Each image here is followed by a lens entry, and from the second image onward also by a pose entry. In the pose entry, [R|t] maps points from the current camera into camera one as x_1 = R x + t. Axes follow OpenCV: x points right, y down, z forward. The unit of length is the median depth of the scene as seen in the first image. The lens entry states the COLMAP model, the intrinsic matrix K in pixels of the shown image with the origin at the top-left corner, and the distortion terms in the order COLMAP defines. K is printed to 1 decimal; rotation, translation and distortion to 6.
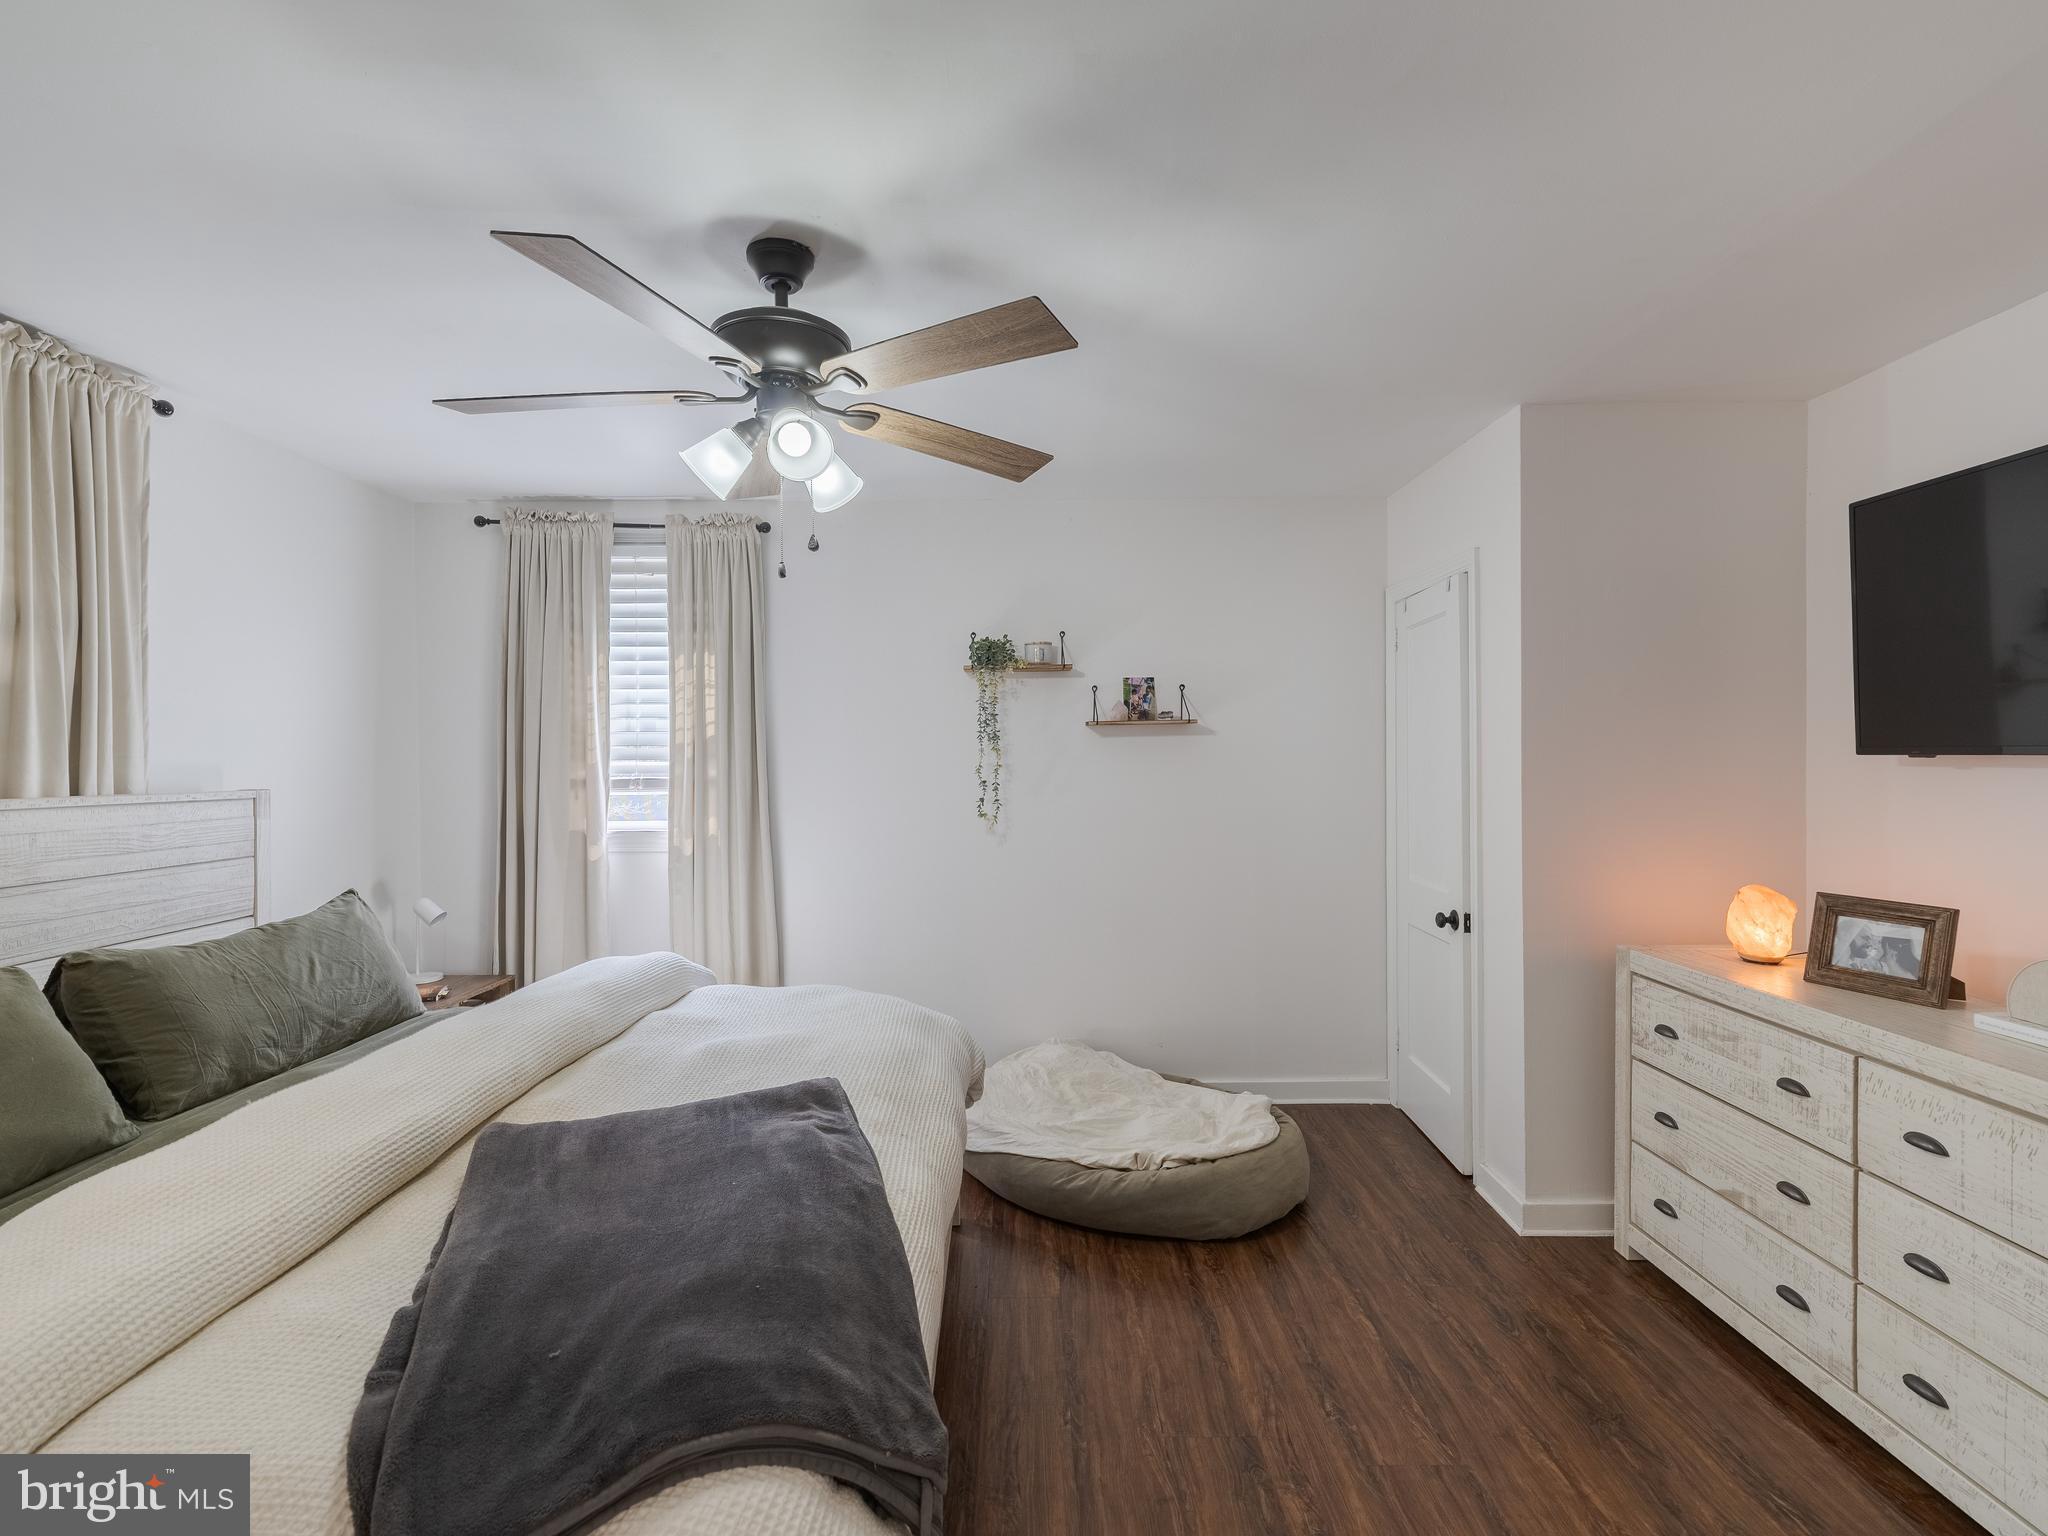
lens RADIAL K [[933.2, 0, 1021.4], [0, 933.2, 754.5], [0, 0, 1]] dist [-0.000008, -0.000221]
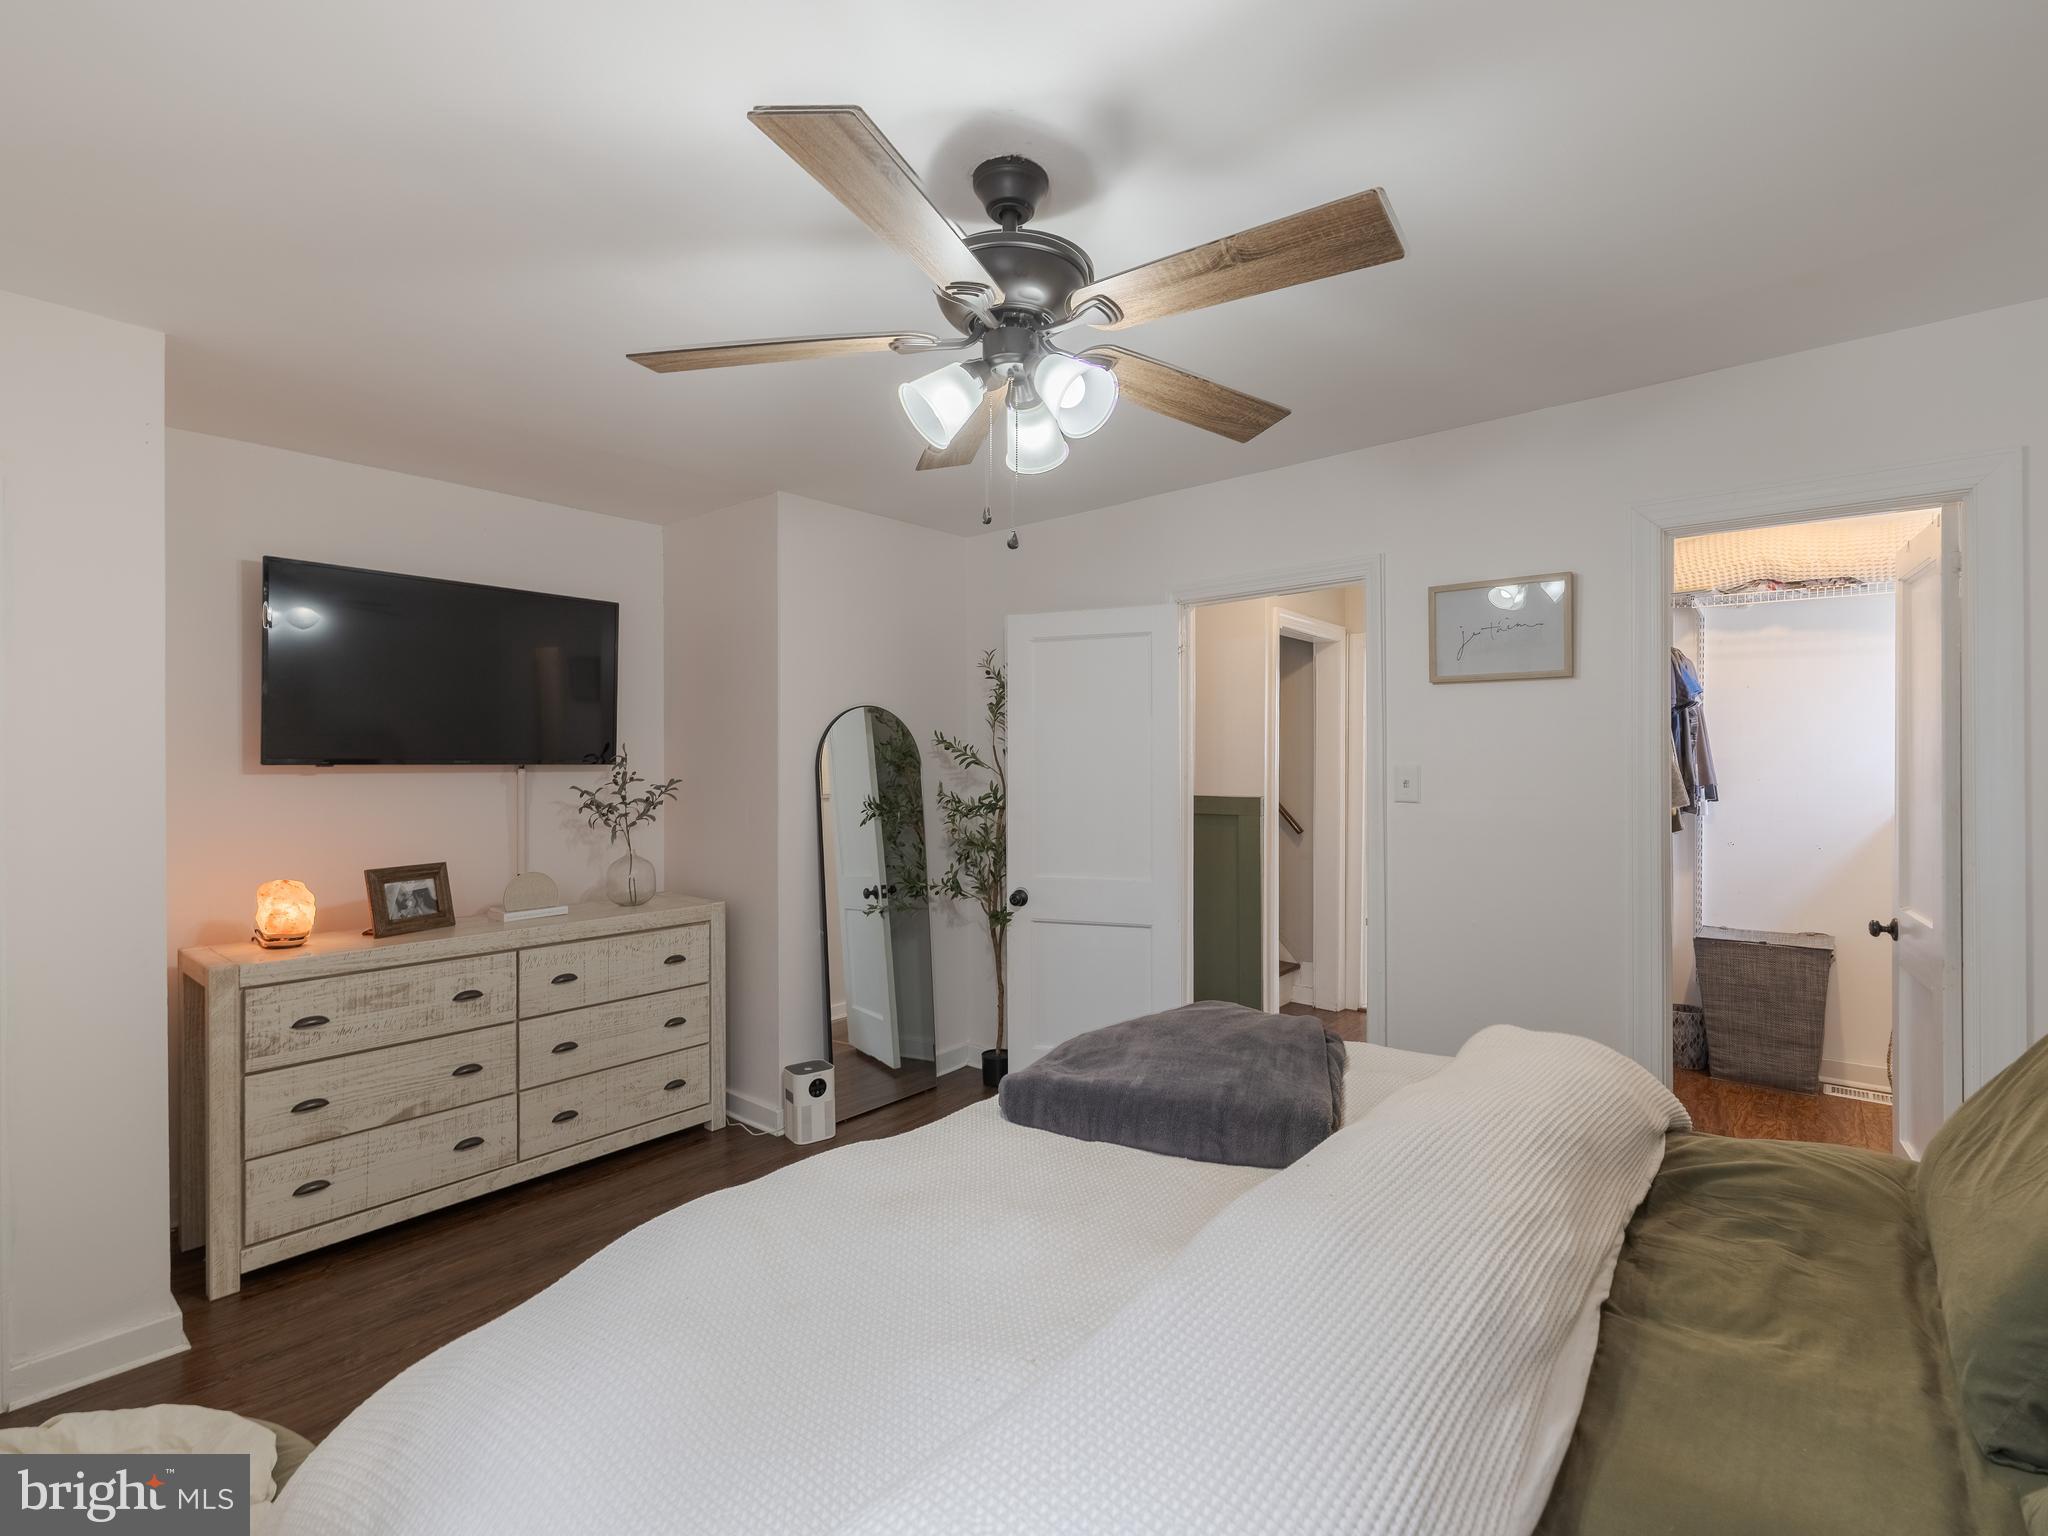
lens RADIAL K [[933.2, 0, 1021.4], [0, 933.2, 754.5], [0, 0, 1]] dist [-0.000008, -0.000221]
pose [[-0.753278, 0.016785, 0.657488, -0.708695], [0.010218, 0.999852, -0.013818, 0.014854], [-0.657623, -0.003690, -0.753338, 1.425944]]
